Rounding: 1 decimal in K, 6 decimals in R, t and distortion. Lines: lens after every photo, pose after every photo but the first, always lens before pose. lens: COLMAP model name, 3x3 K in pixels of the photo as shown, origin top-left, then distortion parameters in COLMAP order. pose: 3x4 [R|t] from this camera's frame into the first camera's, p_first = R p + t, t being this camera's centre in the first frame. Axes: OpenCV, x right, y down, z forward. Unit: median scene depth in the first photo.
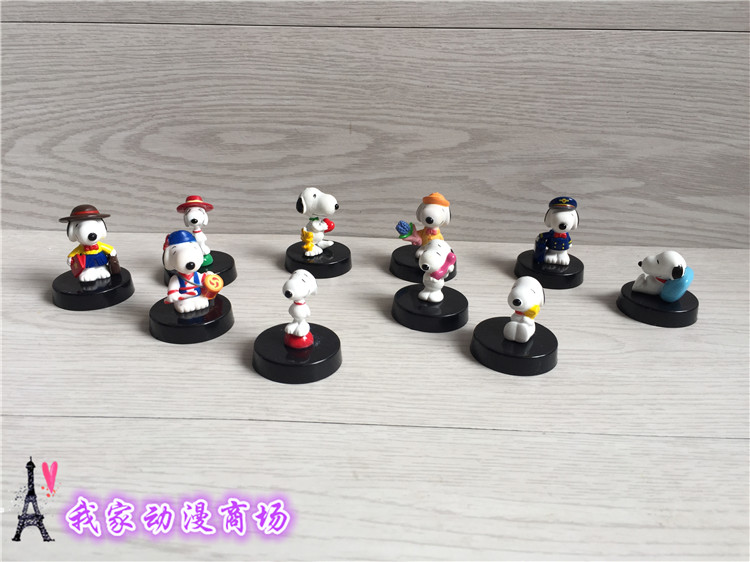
lens RADIAL K [[680.5, 0, 363.9], [0, 680.5, 283.3], [0, 0, 1]] dist [0.064050, -0.144433]
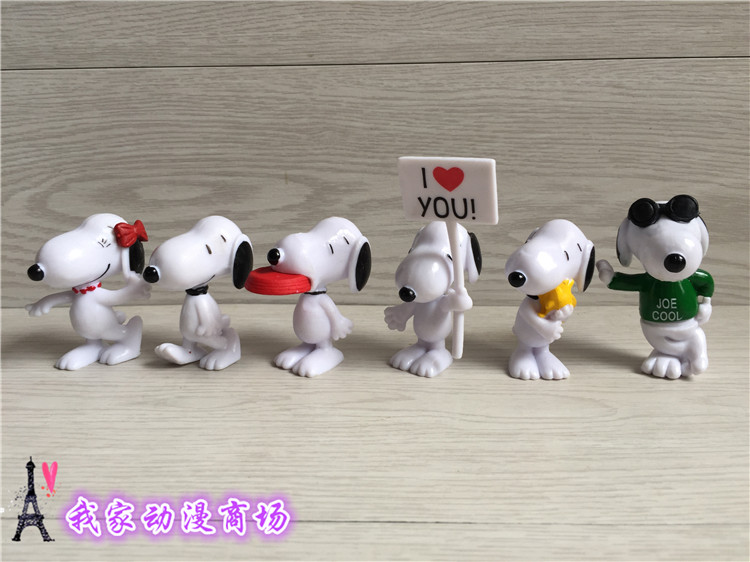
lens RADIAL K [[680.5, 0, 367.5], [0, 680.5, 270.5], [0, 0, 1]] dist [0.064050, -0.144433]
pose [[0.999556, -0.029658, 0.002783, 0.079825], [0.029658, 0.982097, -0.186025, 0.056290], [0.002784, 0.186025, 0.982541, 0.163018]]
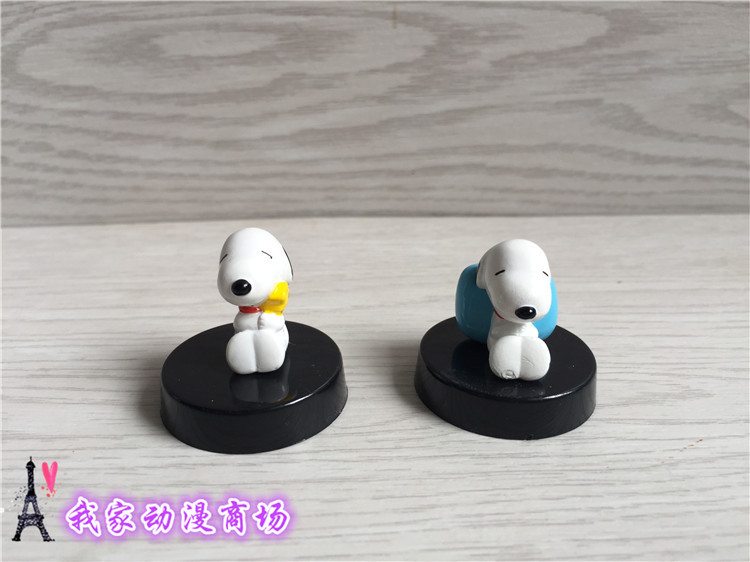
lens RADIAL K [[680.5, 0, 362.3], [0, 680.5, 280.4], [0, 0, 1]] dist [0.064050, -0.144433]
pose [[0.998606, -0.047340, 0.023333, -0.069818], [0.047723, 0.998730, -0.016129, -0.007230], [-0.022539, 0.017220, 0.999598, 0.455747]]
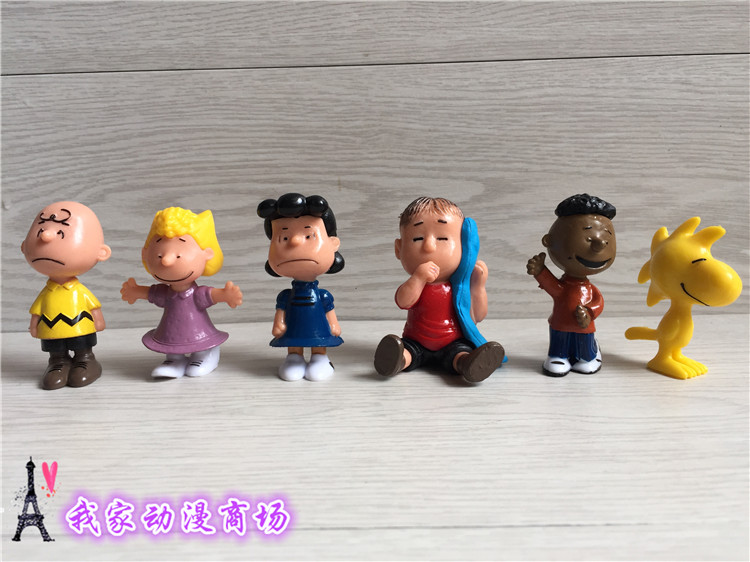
lens RADIAL K [[680.5, 0, 362.2], [0, 680.5, 268.4], [0, 0, 1]] dist [0.064050, -0.144433]
pose [[0.998499, -0.048171, 0.026074, -0.018787], [0.053464, 0.960624, -0.272658, 0.097791], [-0.011913, 0.273643, 0.961758, 0.237882]]
